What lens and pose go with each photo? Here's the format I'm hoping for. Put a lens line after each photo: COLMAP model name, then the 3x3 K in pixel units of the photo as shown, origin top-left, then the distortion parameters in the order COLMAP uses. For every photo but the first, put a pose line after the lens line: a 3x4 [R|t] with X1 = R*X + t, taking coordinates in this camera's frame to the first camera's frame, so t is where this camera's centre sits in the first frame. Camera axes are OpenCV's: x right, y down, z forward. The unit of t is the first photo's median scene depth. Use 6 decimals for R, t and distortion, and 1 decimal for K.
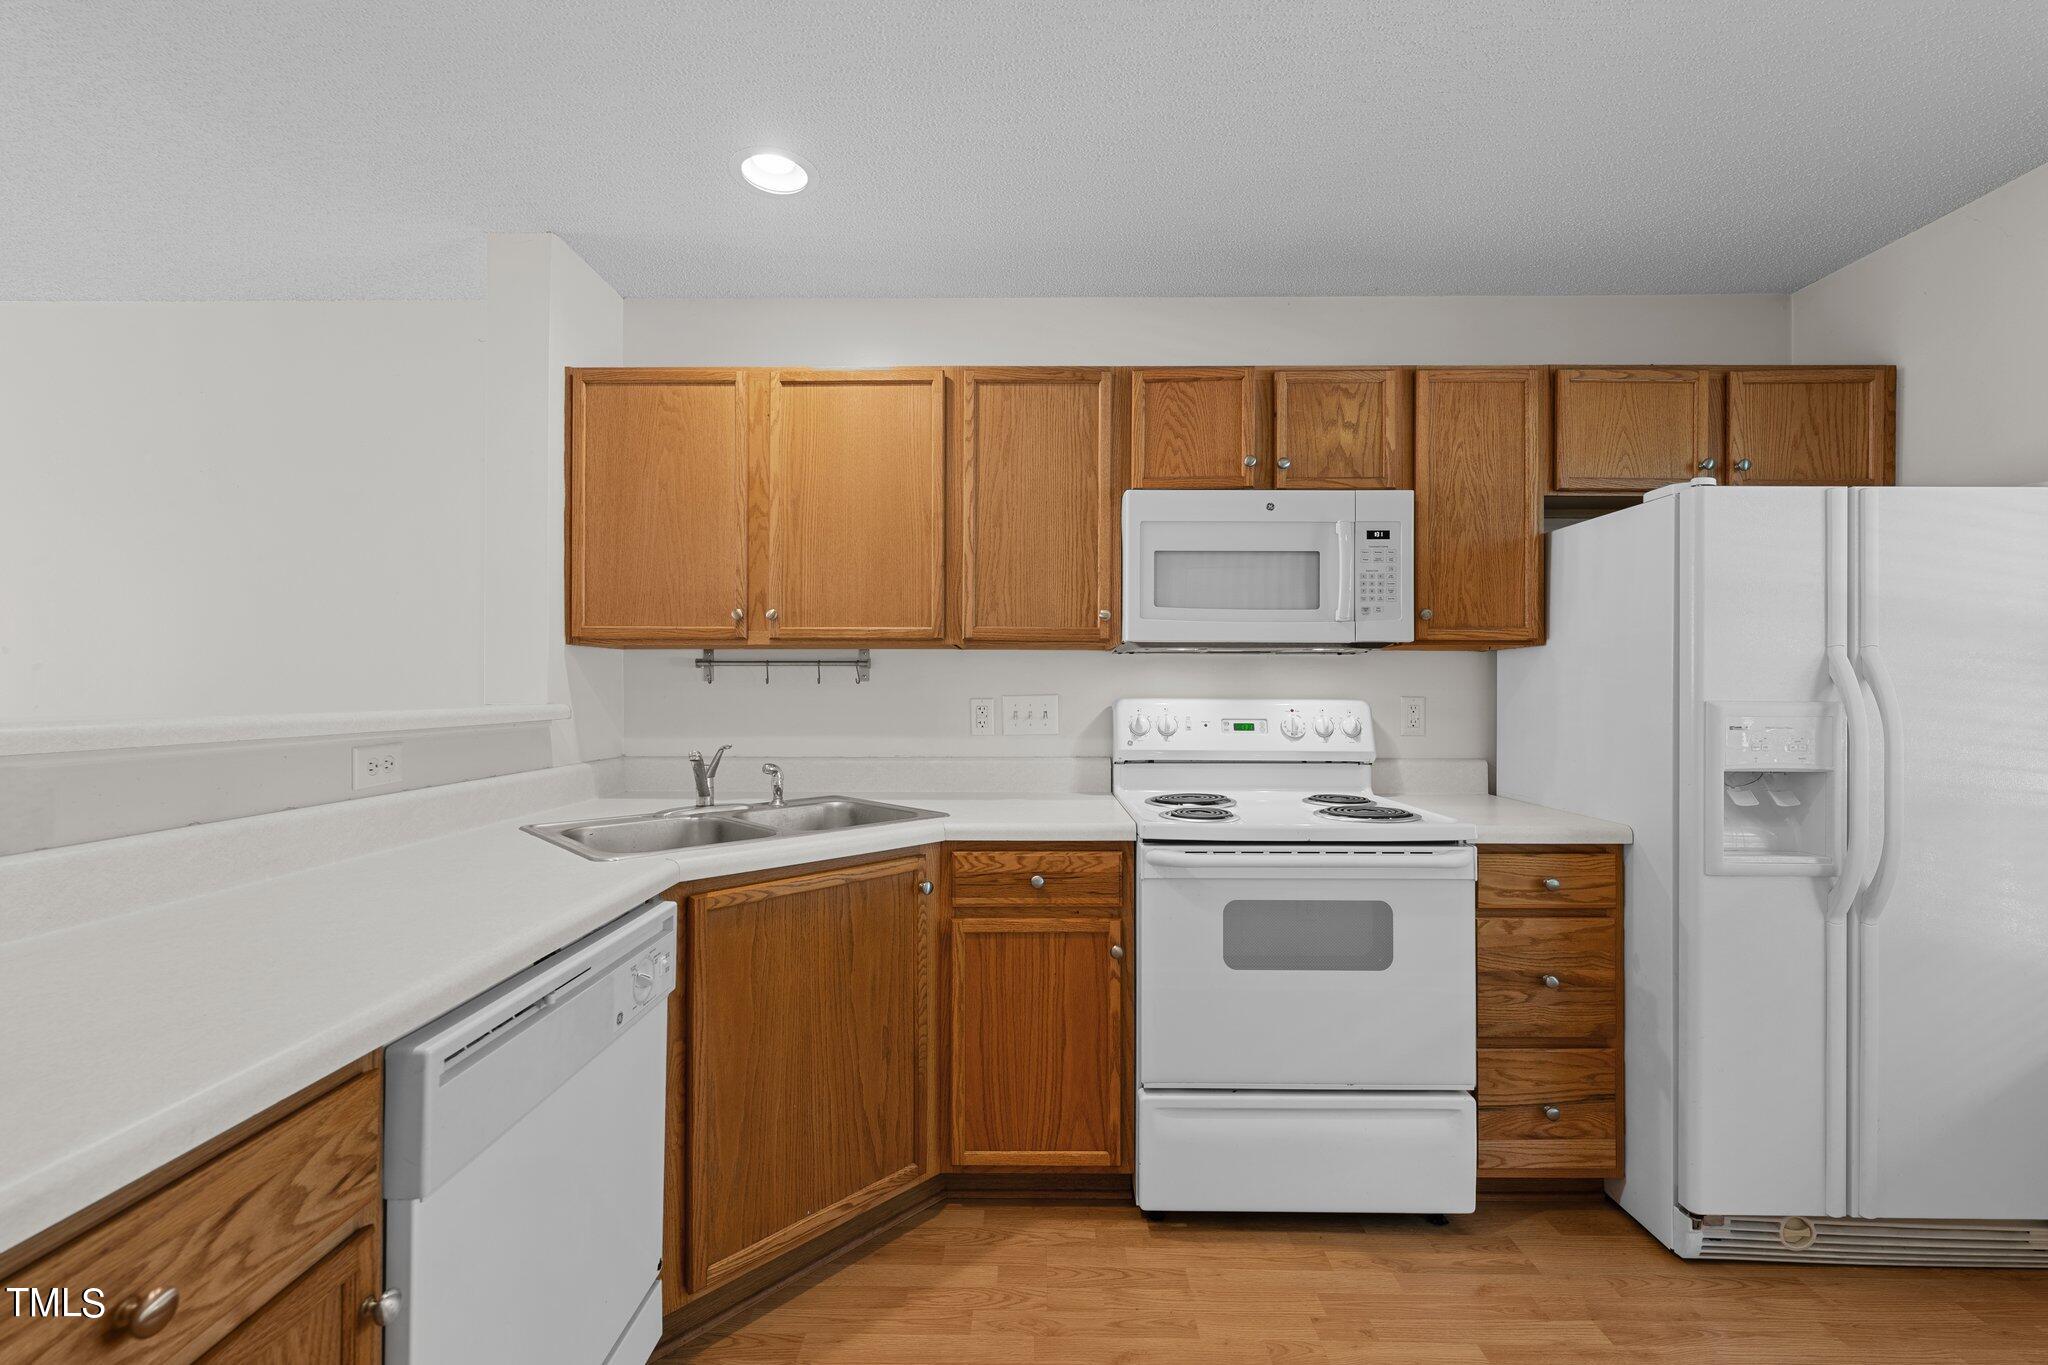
lens RADIAL K [[836.8, 0, 1018.9], [0, 836.8, 686.8], [0, 0, 1]] dist [0.001166, -0.000835]
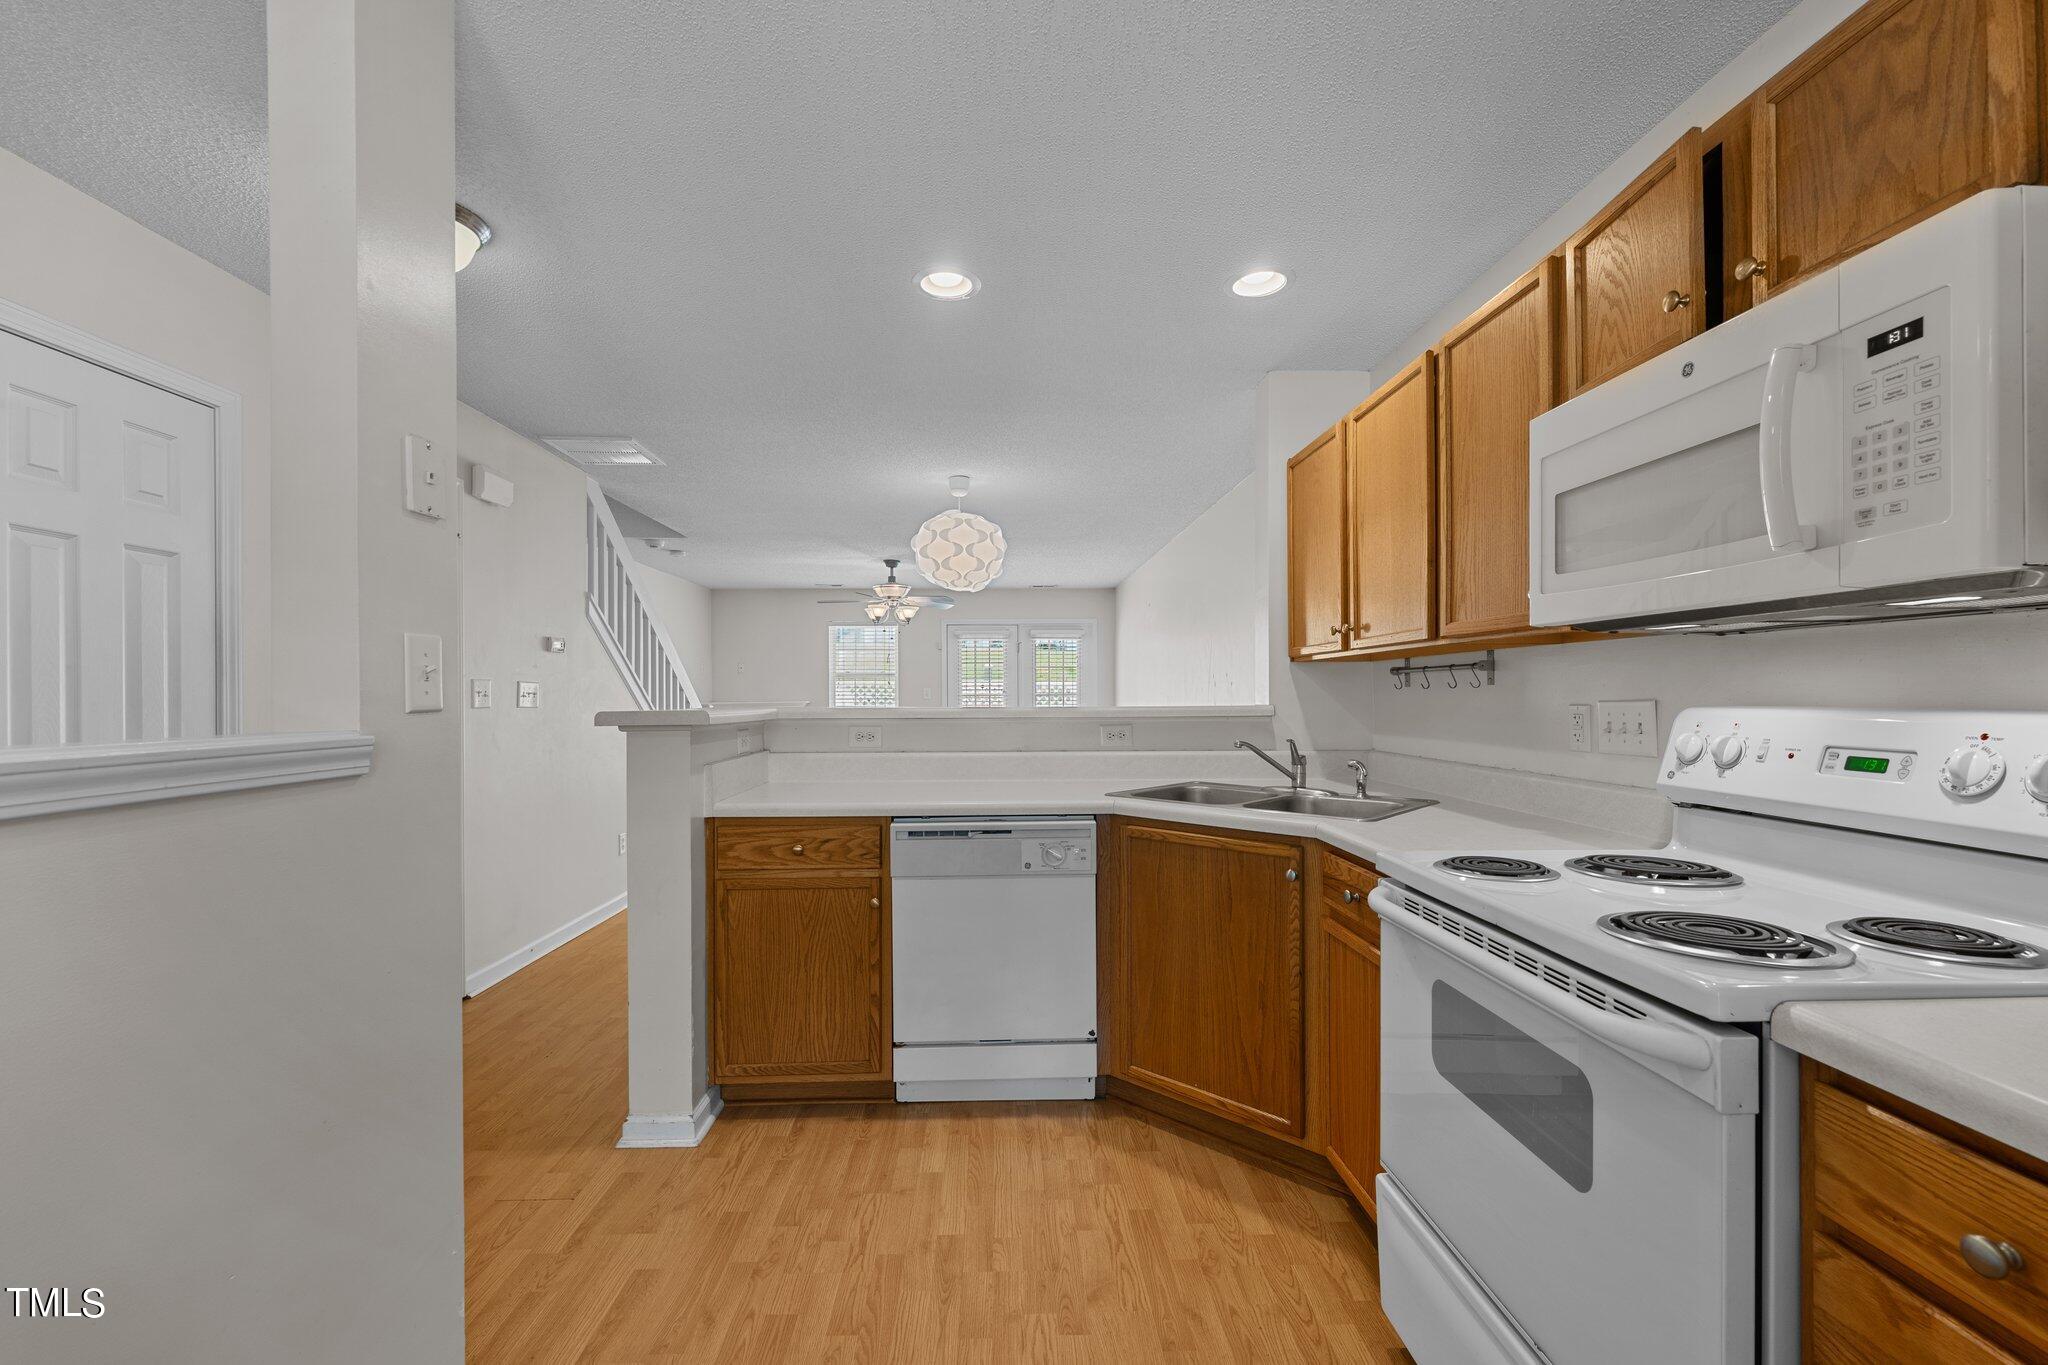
lens RADIAL K [[836.8, 0, 1028.3], [0, 836.8, 697.2], [0, 0, 1]] dist [0.001166, -0.000835]
pose [[0.055511, -0.000185, -0.998458, 0.920772], [0.007323, 0.999973, 0.000222, 0.003942], [0.998431, -0.007324, 0.055511, 0.568622]]
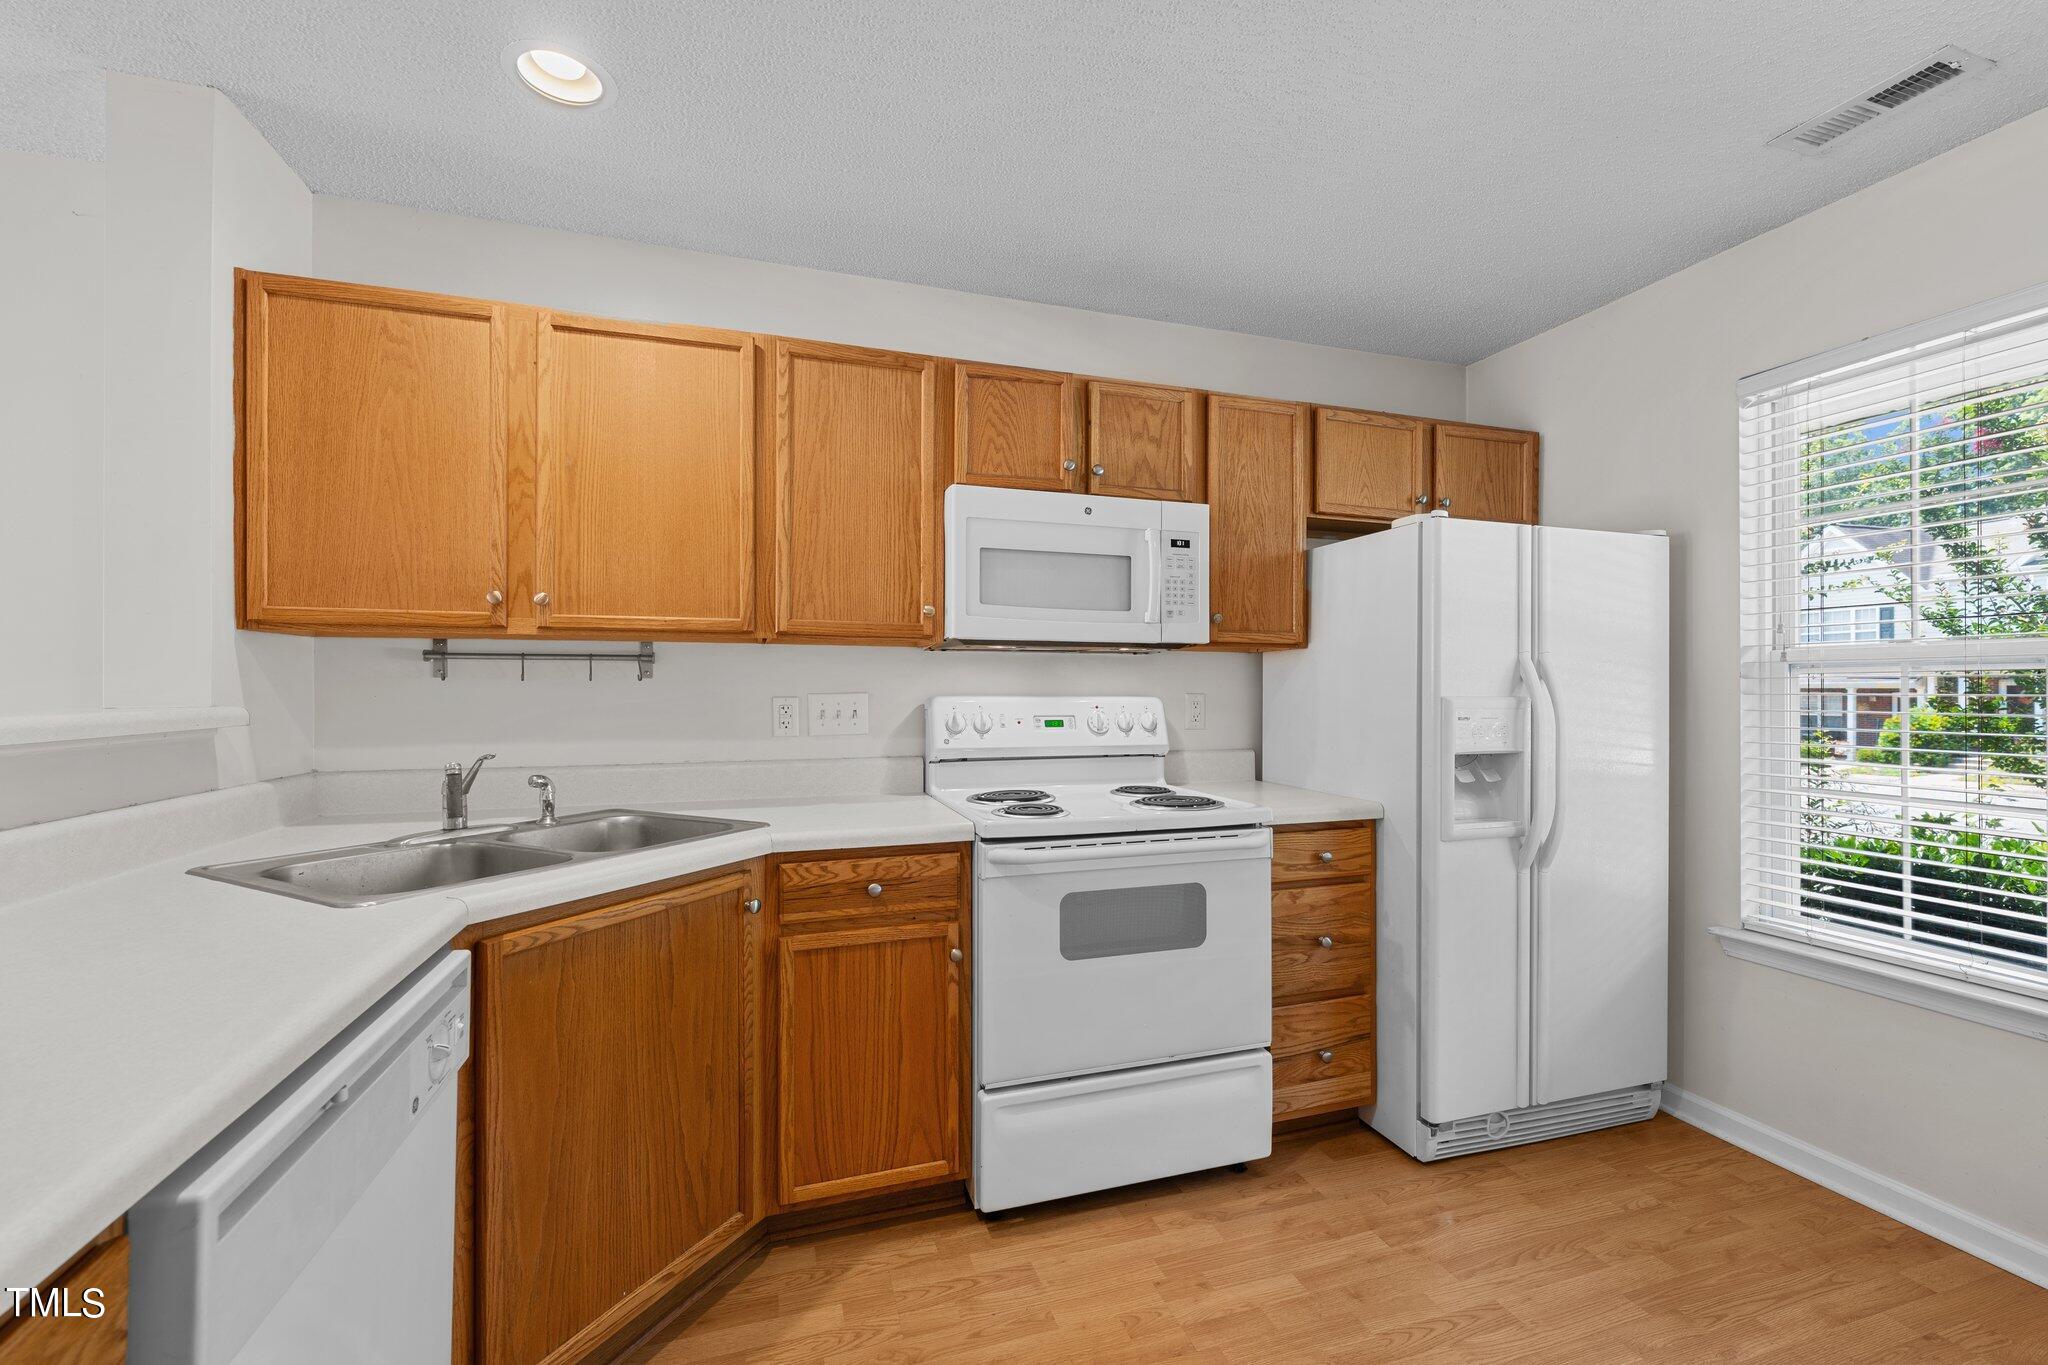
lens RADIAL K [[836.8, 0, 1022.1], [0, 836.8, 688.3], [0, 0, 1]] dist [0.001166, -0.000835]
pose [[0.947850, -0.001126, 0.318714, -0.117847], [-0.000162, 0.999992, 0.004012, 0.000645], [-0.318716, -0.003855, 0.947842, 0.046706]]
